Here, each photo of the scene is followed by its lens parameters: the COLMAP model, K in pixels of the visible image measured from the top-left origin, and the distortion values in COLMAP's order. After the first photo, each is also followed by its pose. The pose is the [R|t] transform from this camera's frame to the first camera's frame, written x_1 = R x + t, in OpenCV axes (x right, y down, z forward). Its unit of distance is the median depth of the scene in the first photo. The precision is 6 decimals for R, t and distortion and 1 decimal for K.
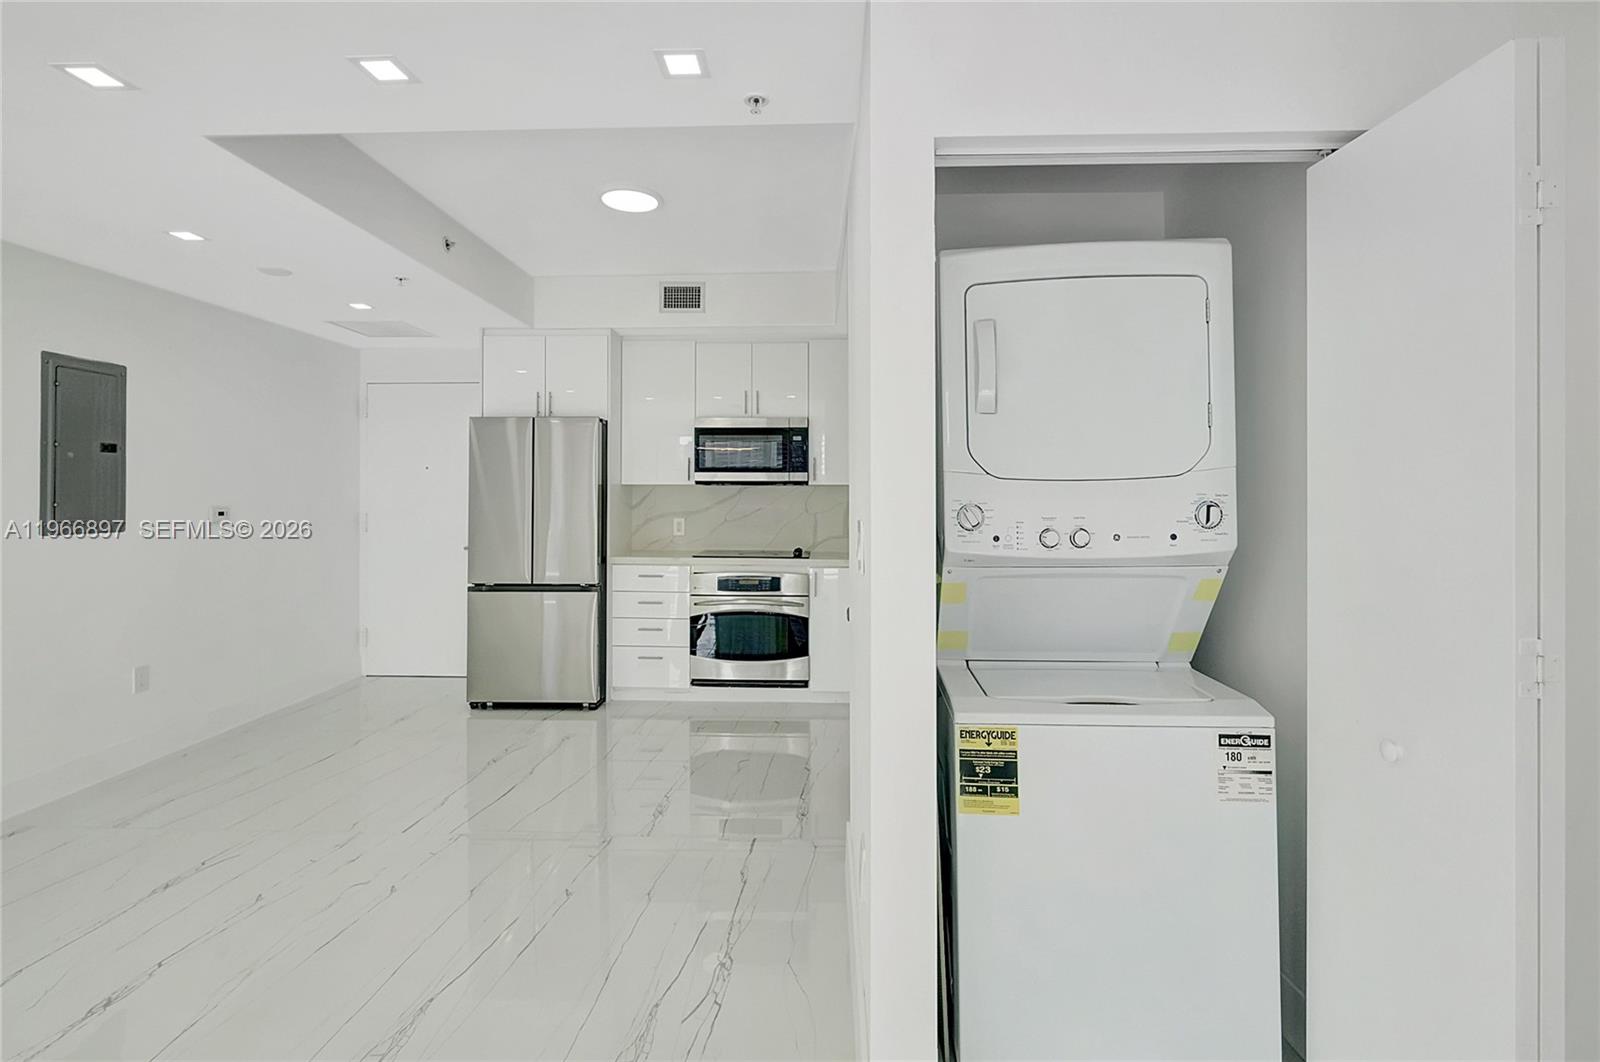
lens RADIAL K [[726.7, 0, 802.7], [0, 726.7, 489.3], [0, 0, 1]] dist [-0.002625, 0.000565]
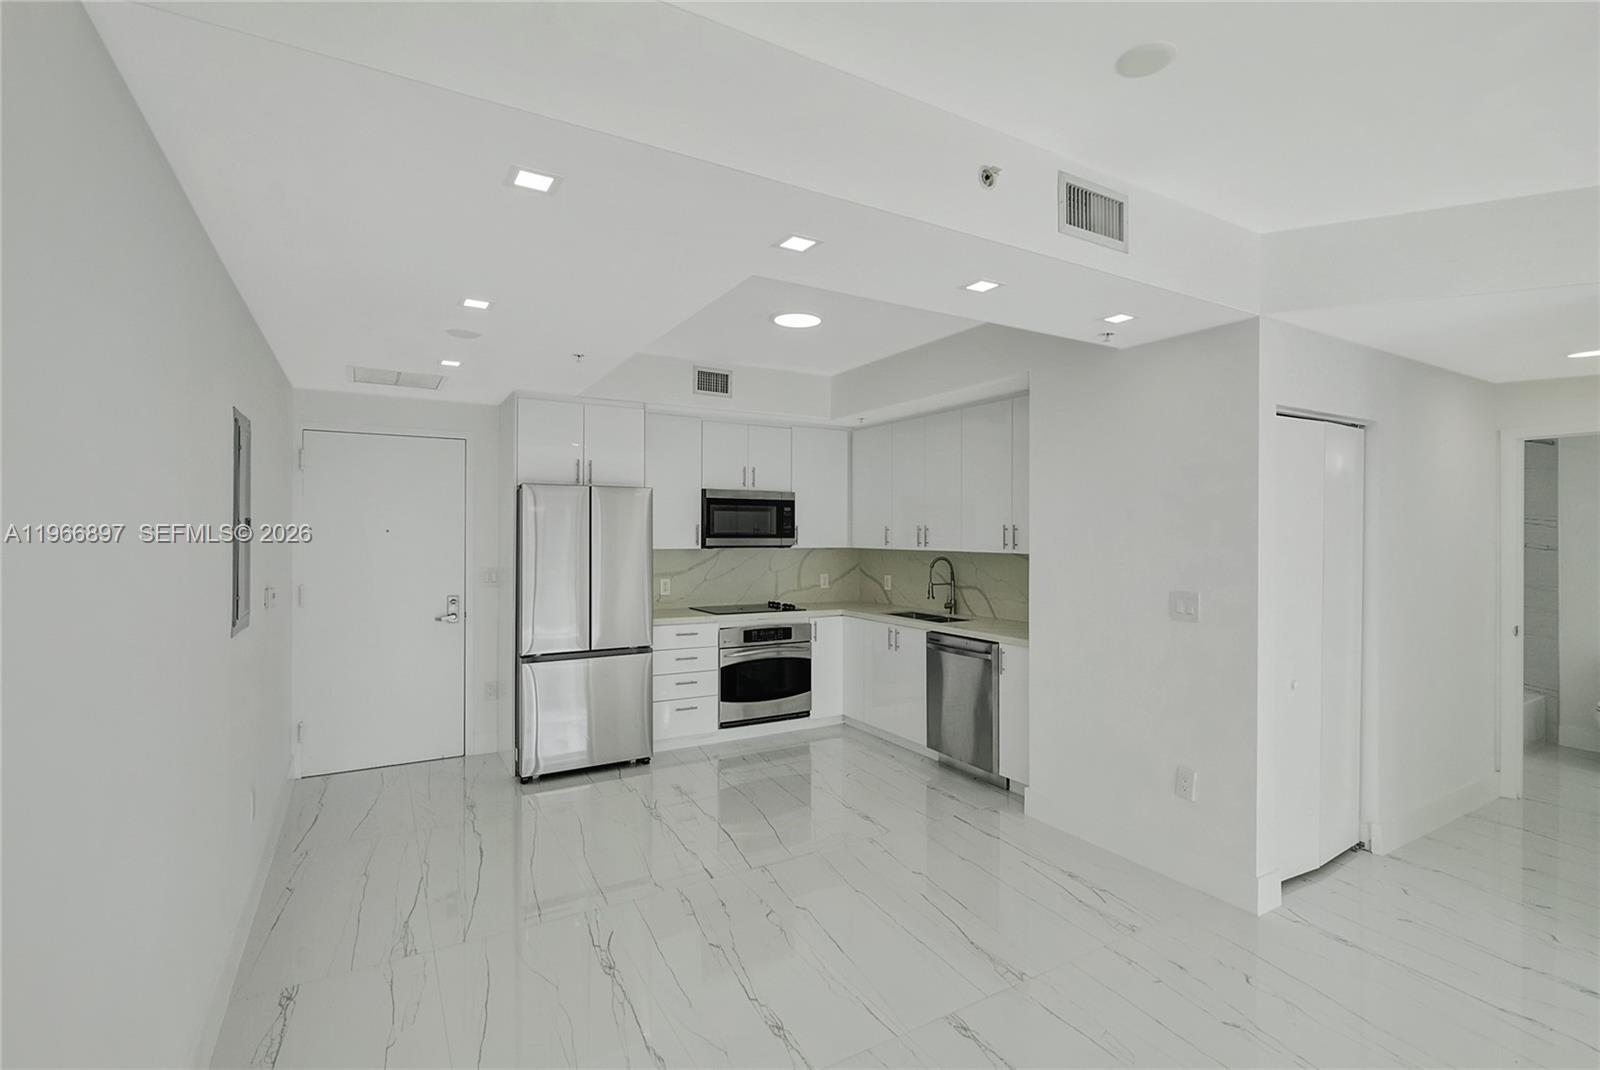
lens RADIAL K [[723.5, 0, 795.1], [0, 723.5, 523.5], [0, 0, 1]] dist [-0.005490, -0.000287]
pose [[0.848137, 0.008302, 0.529711, -0.647331], [-0.010924, 0.999939, 0.001820, -0.051083], [-0.529664, -0.007330, 0.848176, -0.009436]]
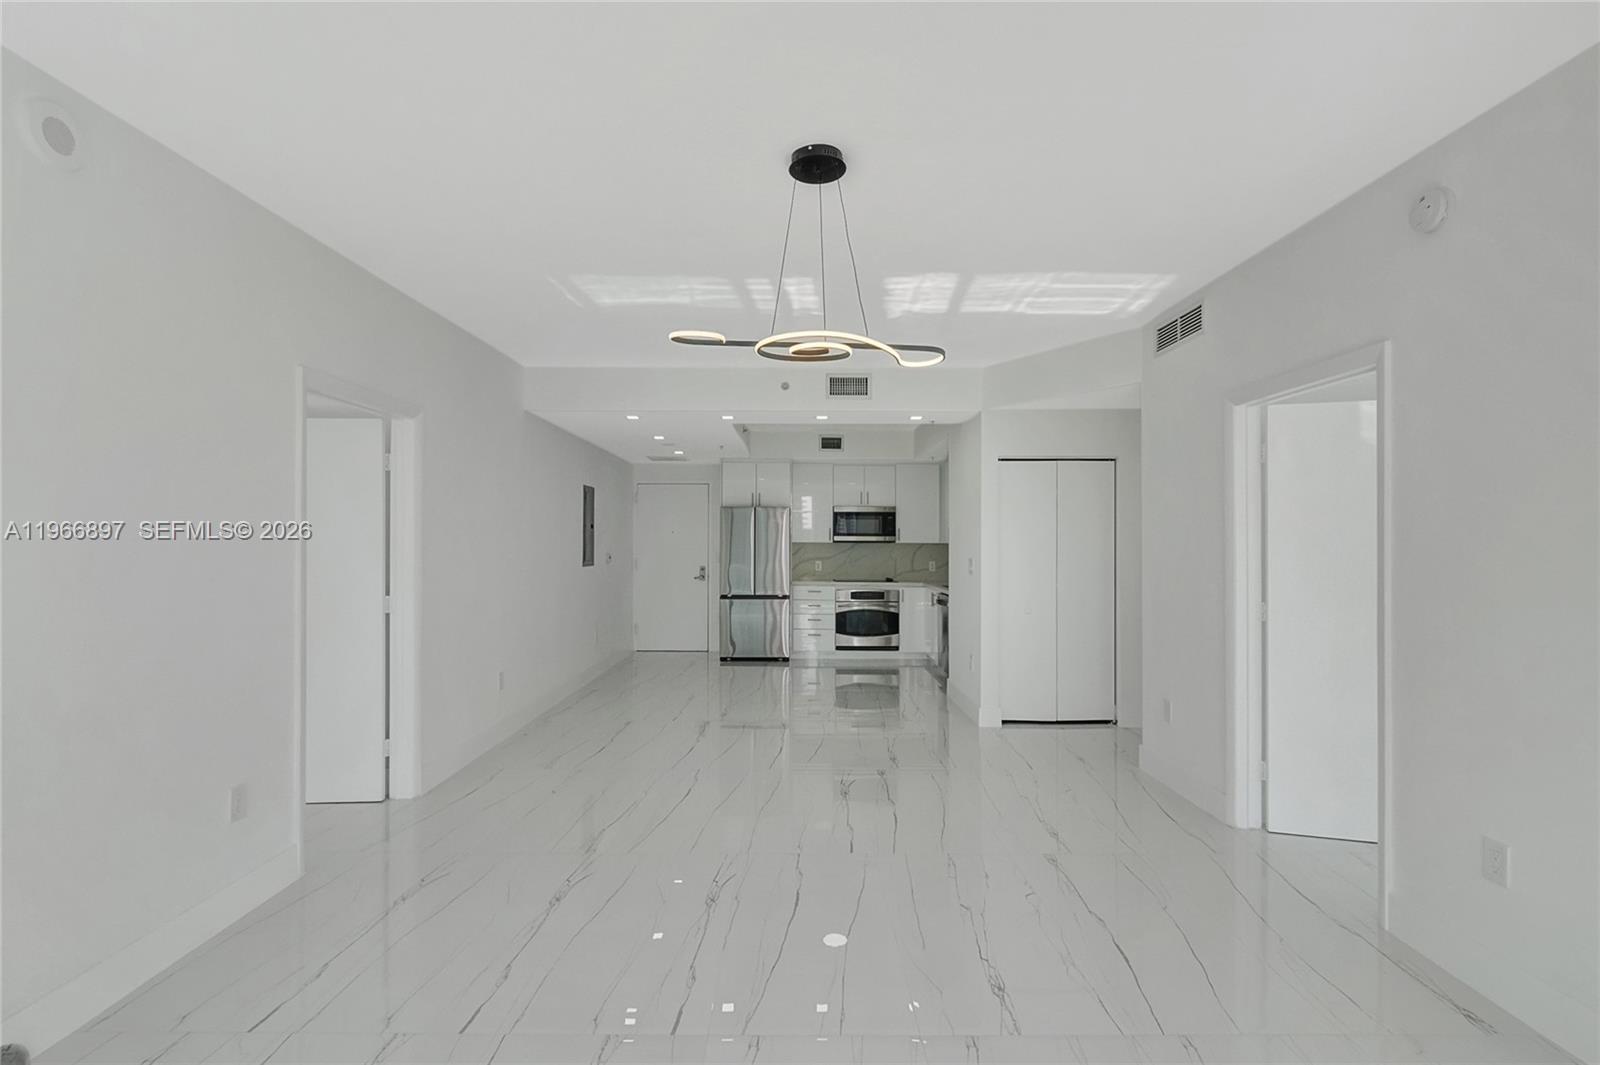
lens RADIAL K [[726.7, 0, 793.5], [0, 726.7, 527.1], [0, 0, 1]] dist [-0.002625, 0.000565]
pose [[0.999494, 0.003742, 0.031593, -0.323569], [-0.003480, 0.999959, -0.008348, -0.031143], [-0.031623, 0.008234, 0.999466, -0.877259]]
